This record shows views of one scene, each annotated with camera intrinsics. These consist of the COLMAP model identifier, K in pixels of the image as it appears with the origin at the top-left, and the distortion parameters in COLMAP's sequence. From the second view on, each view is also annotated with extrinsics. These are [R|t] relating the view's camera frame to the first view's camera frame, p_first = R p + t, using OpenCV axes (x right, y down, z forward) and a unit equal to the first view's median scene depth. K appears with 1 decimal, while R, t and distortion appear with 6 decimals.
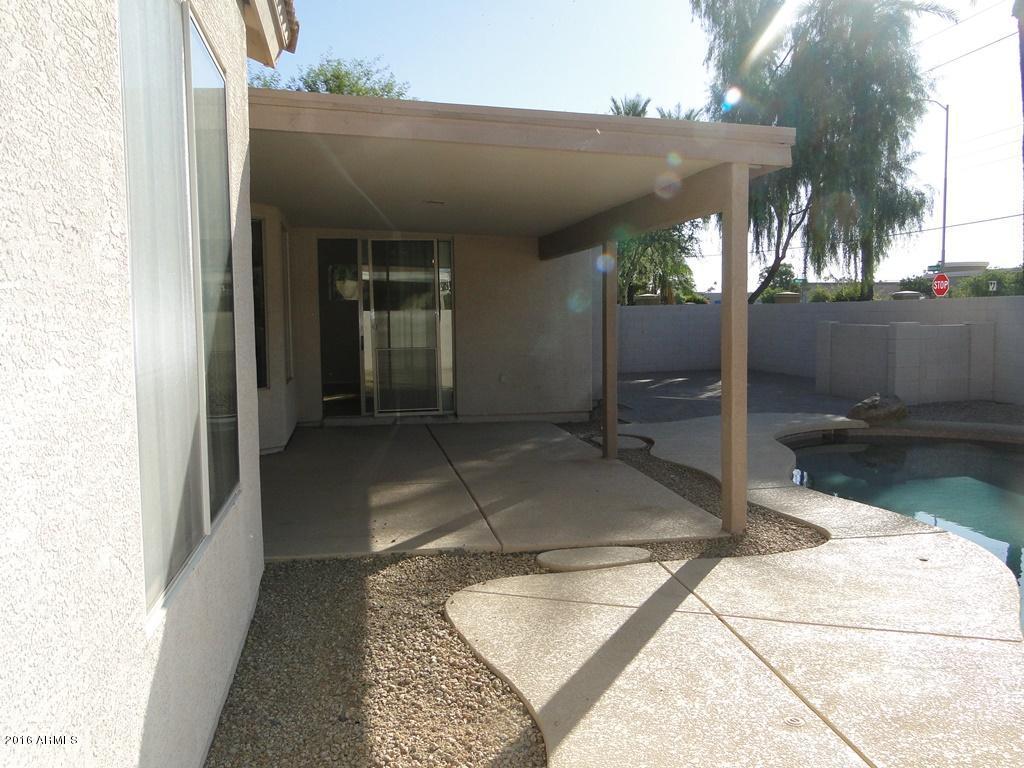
lens RADIAL K [[851.8, 0, 511.5], [0, 851.8, 374.7], [0, 0, 1]] dist [0.016060, -0.020871]
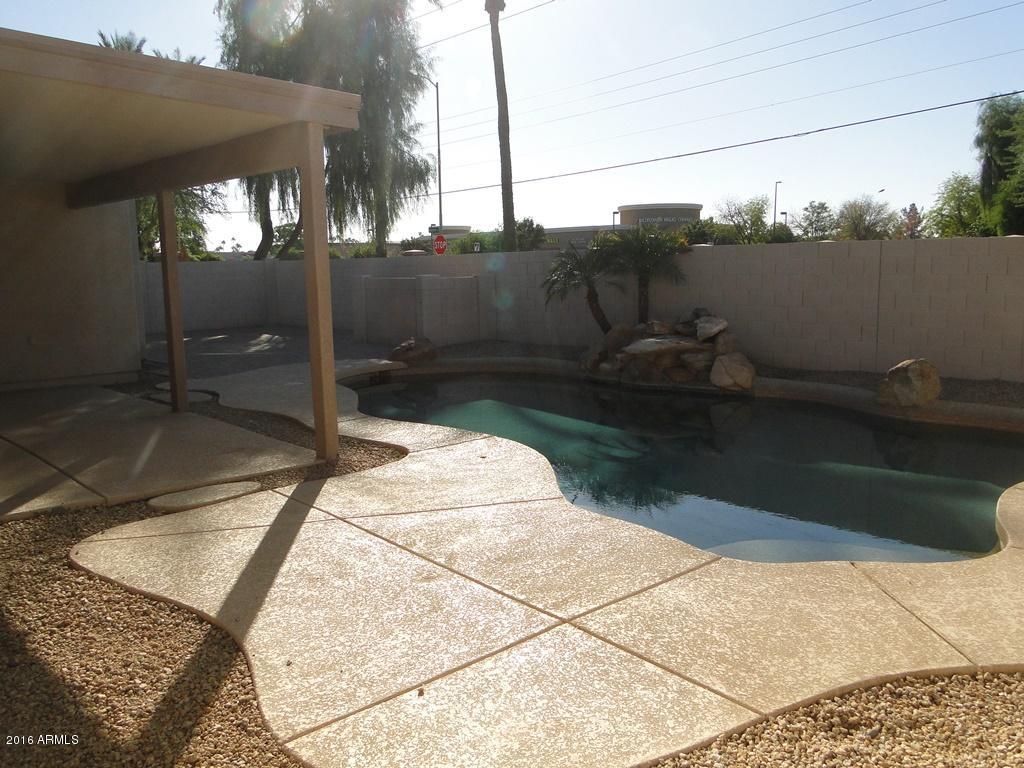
lens RADIAL K [[851.8, 0, 507.6], [0, 851.8, 385.2], [0, 0, 1]] dist [0.016060, -0.020871]
pose [[0.851240, -0.075182, 0.519363, -0.104023], [0.044903, 0.996490, 0.070654, 0.019088], [-0.522852, -0.036822, 0.851628, -0.066637]]
